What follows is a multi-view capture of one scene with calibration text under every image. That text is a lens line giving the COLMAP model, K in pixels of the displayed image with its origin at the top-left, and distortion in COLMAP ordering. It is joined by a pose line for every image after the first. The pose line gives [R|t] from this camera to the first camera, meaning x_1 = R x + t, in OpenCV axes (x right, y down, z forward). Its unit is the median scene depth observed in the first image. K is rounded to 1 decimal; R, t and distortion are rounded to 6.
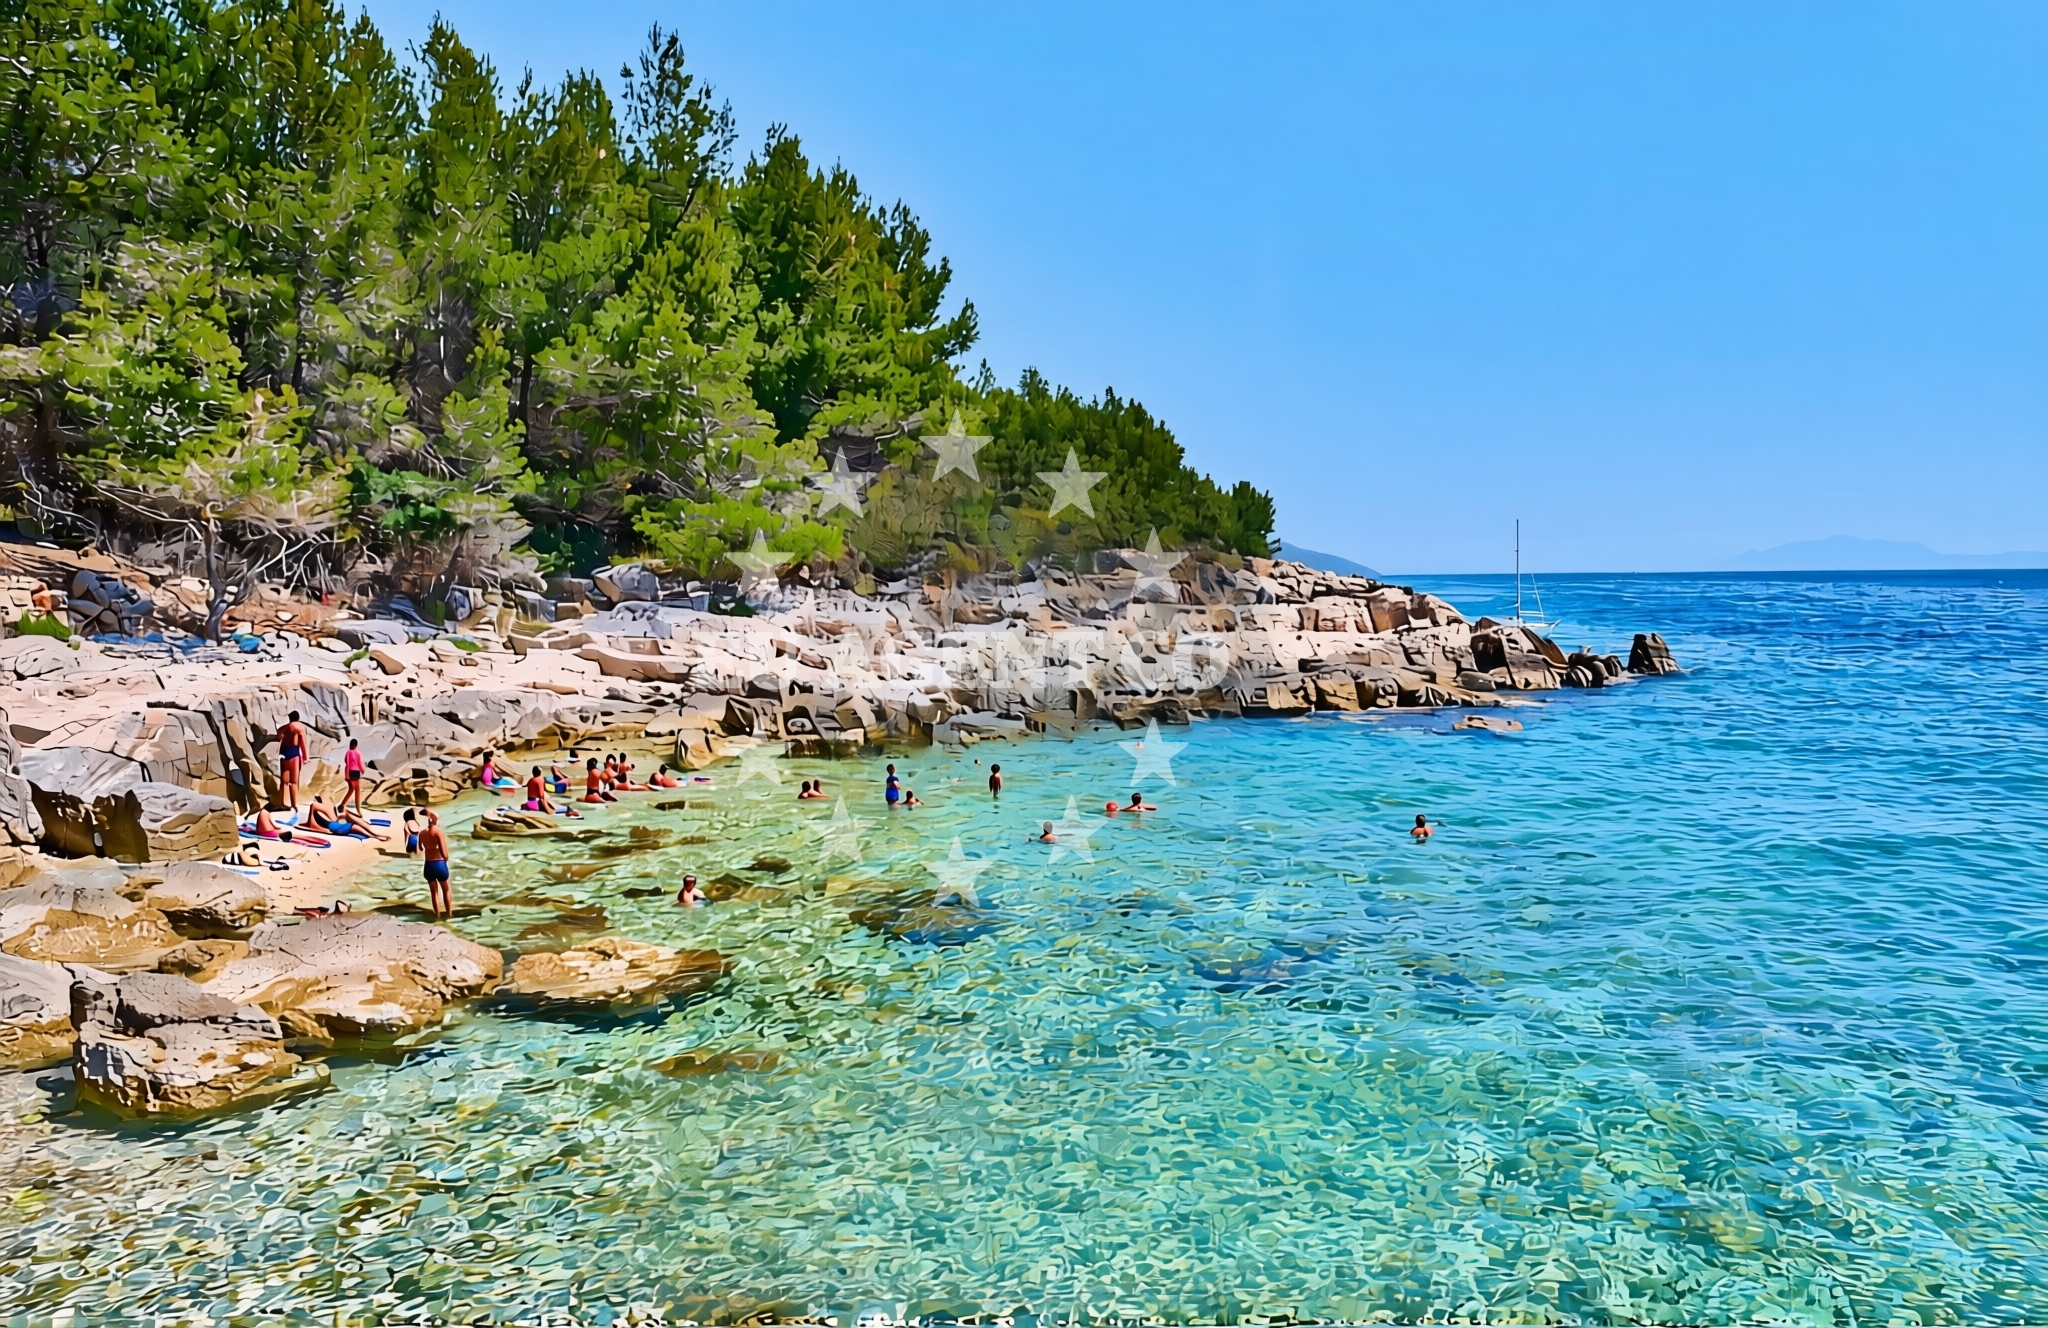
lens RADIAL K [[1304.1, 0, 1086.8], [0, 1304.1, 644.5], [0, 0, 1]] dist [-0.012097, 0.001141]
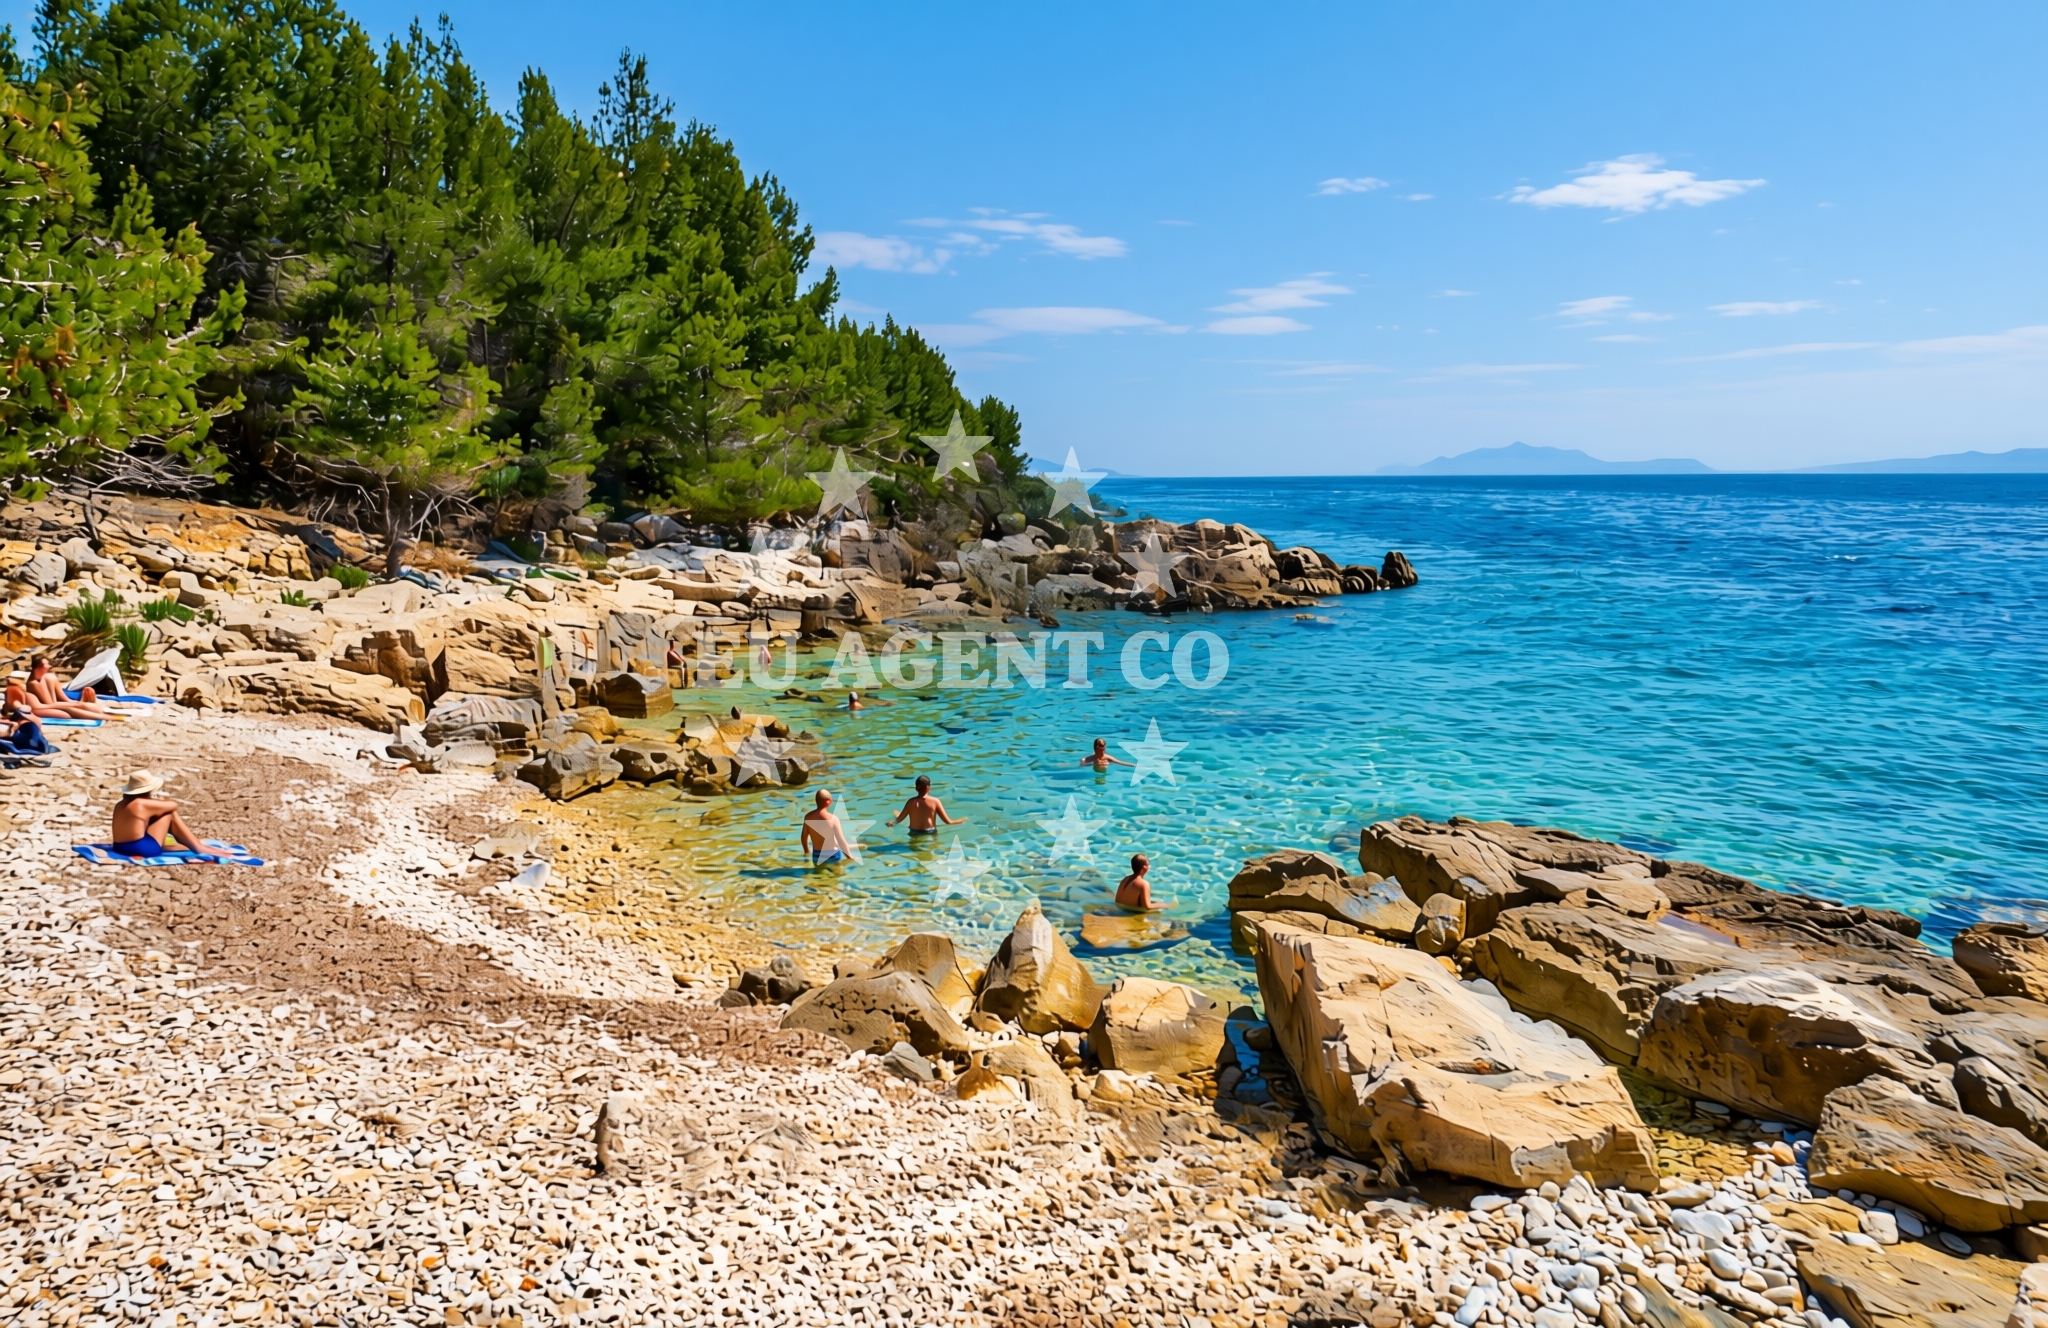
lens RADIAL K [[1304.1, 0, 1031.0], [0, 1304.1, 674.8], [0, 0, 1]] dist [-0.012097, 0.001141]
pose [[0.985697, -0.031672, 0.165522, -0.207219], [0.016409, 0.995552, 0.092778, -0.014716], [-0.167724, -0.088735, 0.981832, -0.315537]]
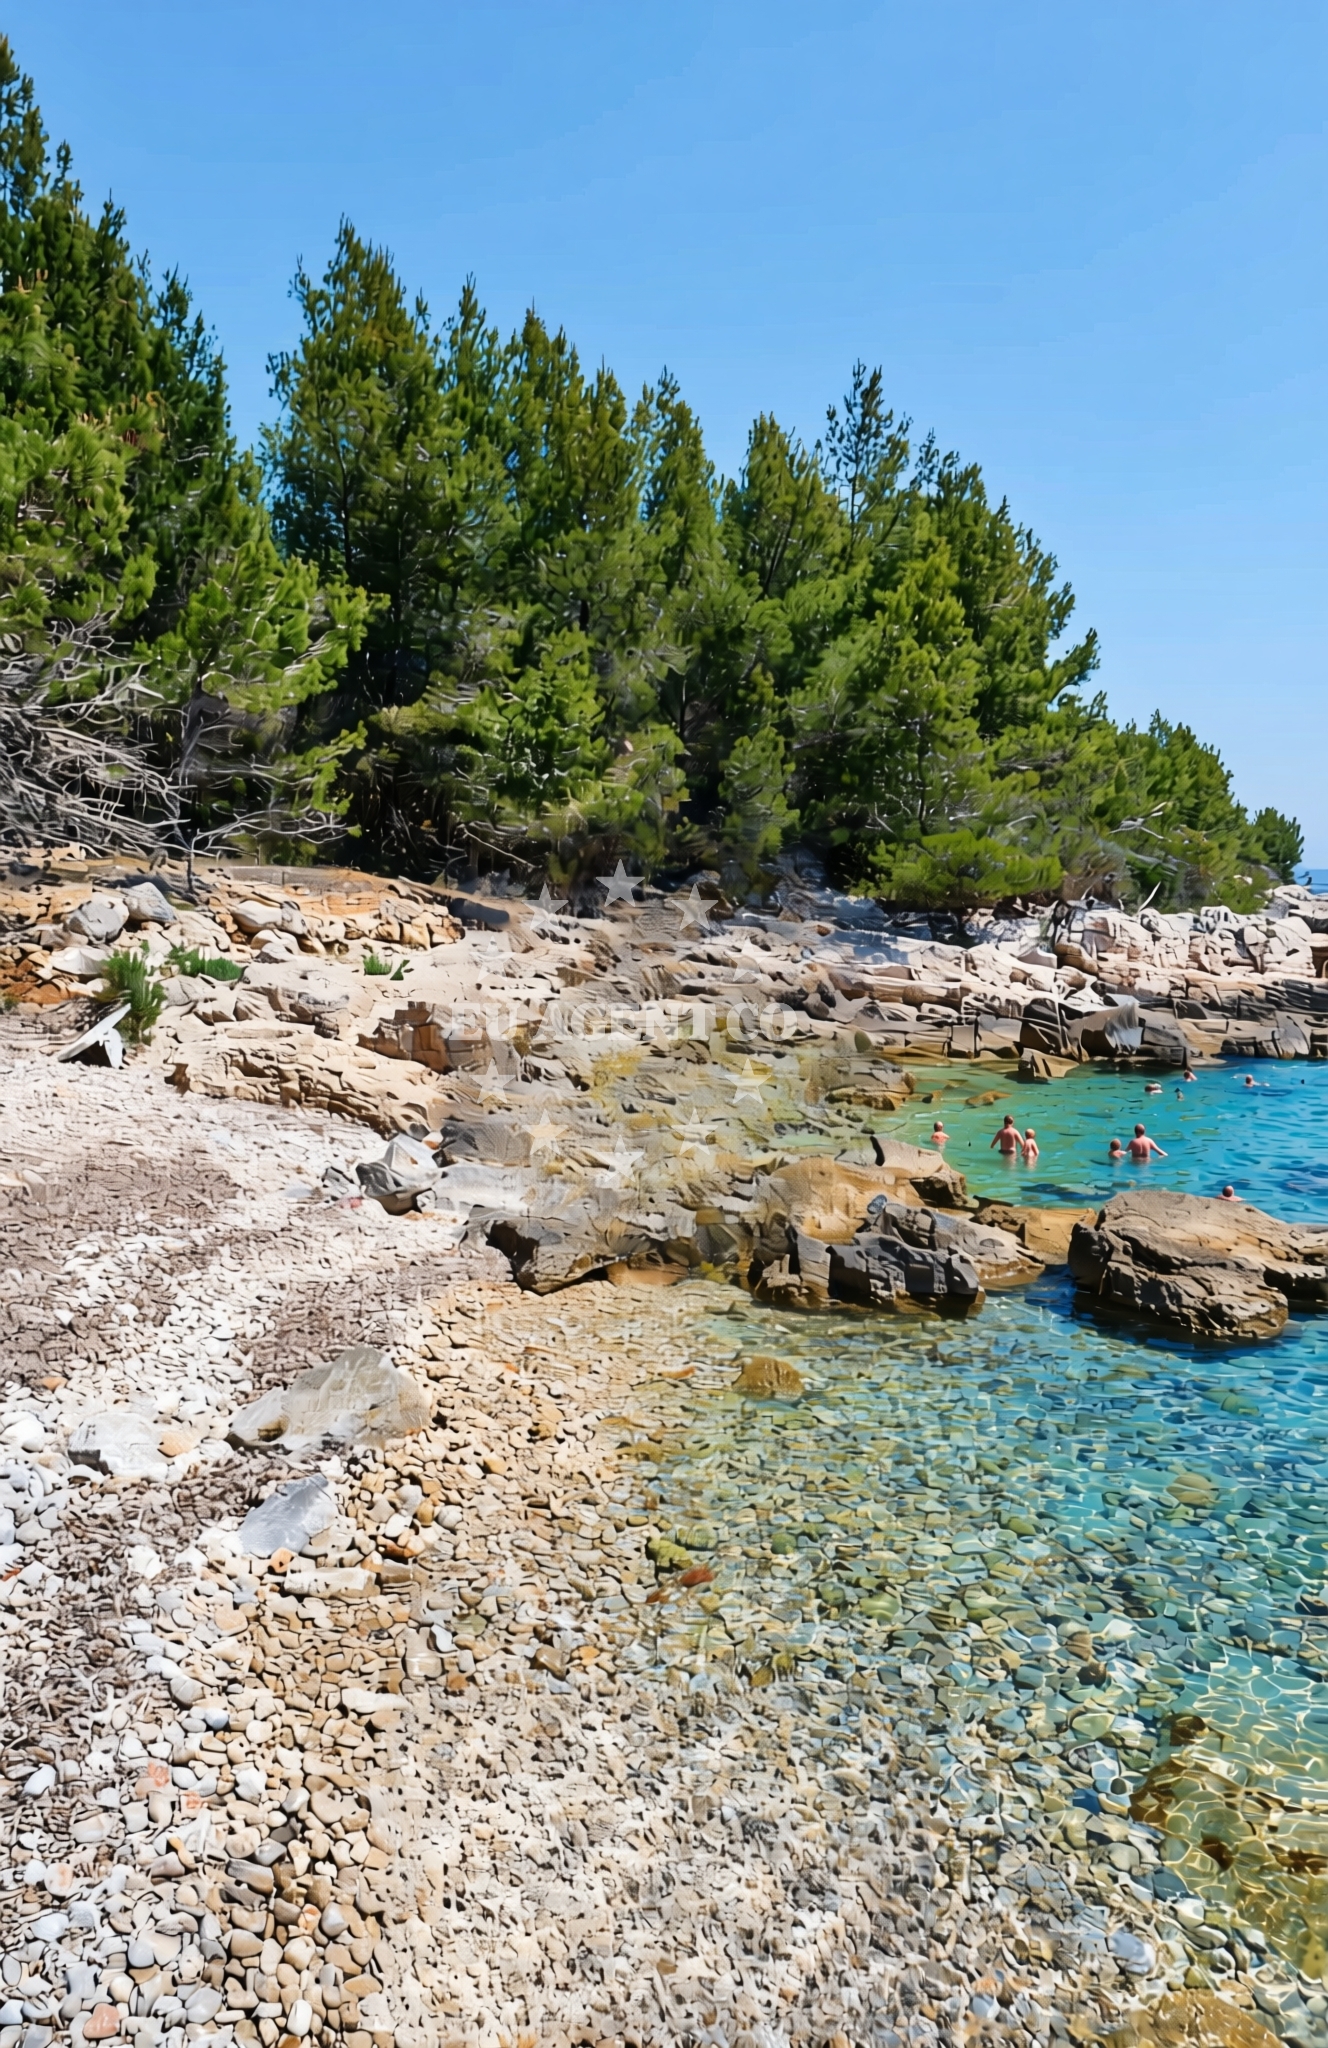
lens RADIAL K [[1304.1, 0, 694.9], [0, 1304.1, 1072.7], [0, 0, 1]] dist [-0.012097, 0.001141]
pose [[0.964421, 0.030213, -0.262640, -0.196481], [-0.012044, 0.997438, 0.070516, 0.009226], [0.264097, -0.064844, 0.962314, -0.058388]]
